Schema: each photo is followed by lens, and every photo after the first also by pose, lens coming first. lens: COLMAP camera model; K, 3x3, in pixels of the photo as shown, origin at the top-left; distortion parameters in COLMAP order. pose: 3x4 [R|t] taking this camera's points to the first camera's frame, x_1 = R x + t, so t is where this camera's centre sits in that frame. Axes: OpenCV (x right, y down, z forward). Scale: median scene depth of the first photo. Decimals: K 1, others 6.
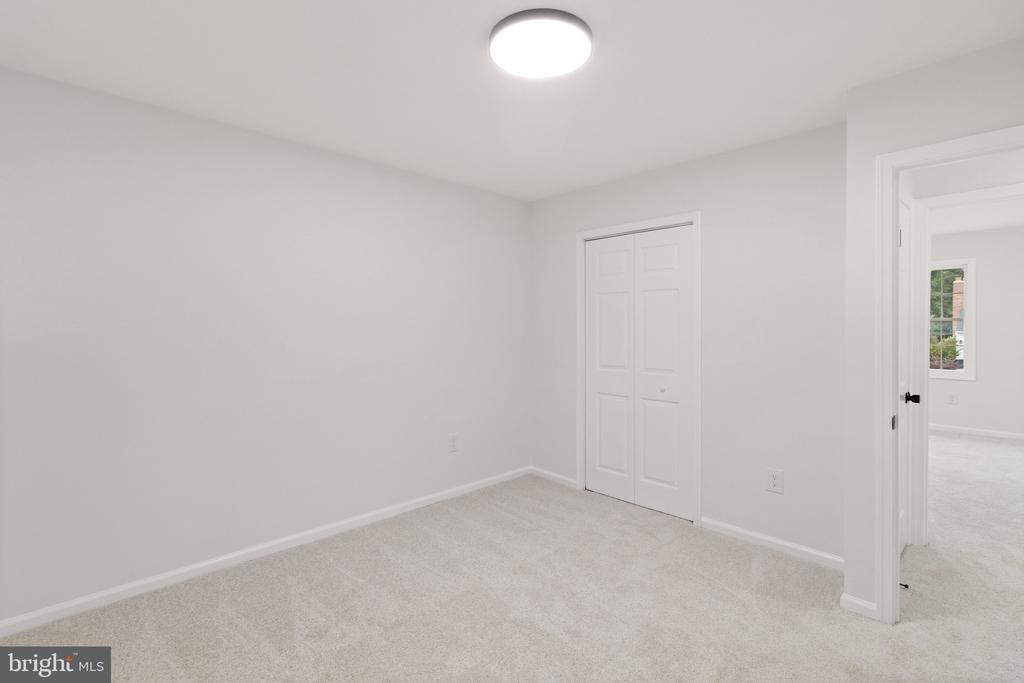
lens RADIAL K [[488.7, 0, 510.5], [0, 488.7, 325.6], [0, 0, 1]] dist [0.000033, -0.000236]
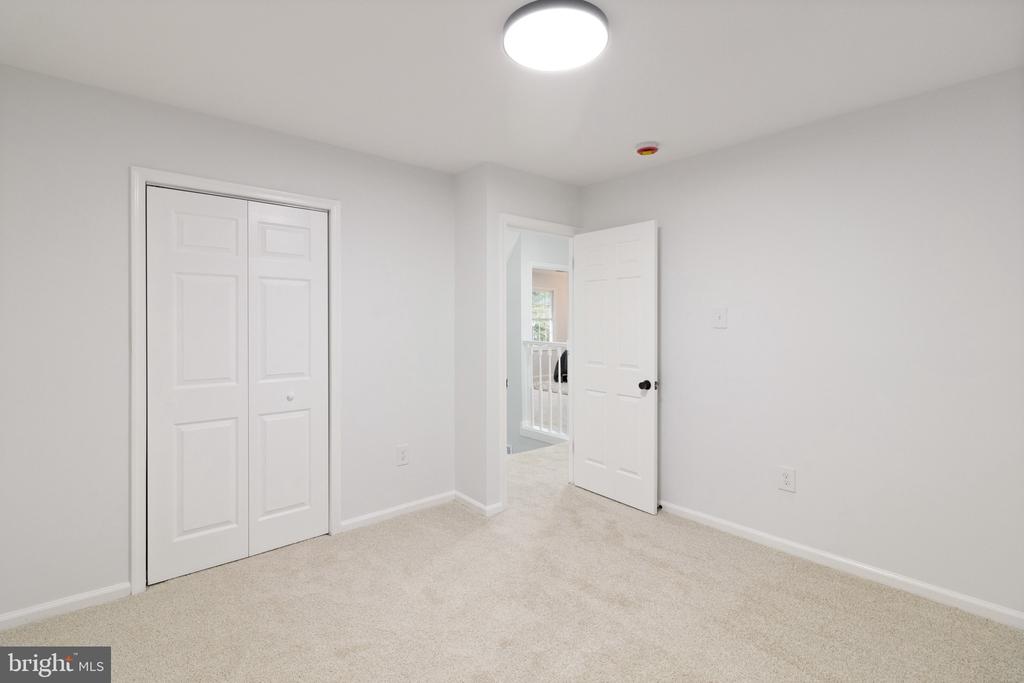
lens RADIAL K [[488.7, 0, 510.5], [0, 488.7, 325.6], [0, 0, 1]] dist [0.000033, -0.000236]
pose [[0.035251, -0.008186, 0.999345, -0.524507], [0.002564, 0.999964, 0.008100, 0.000324], [-0.999375, 0.002277, 0.035271, 0.606292]]
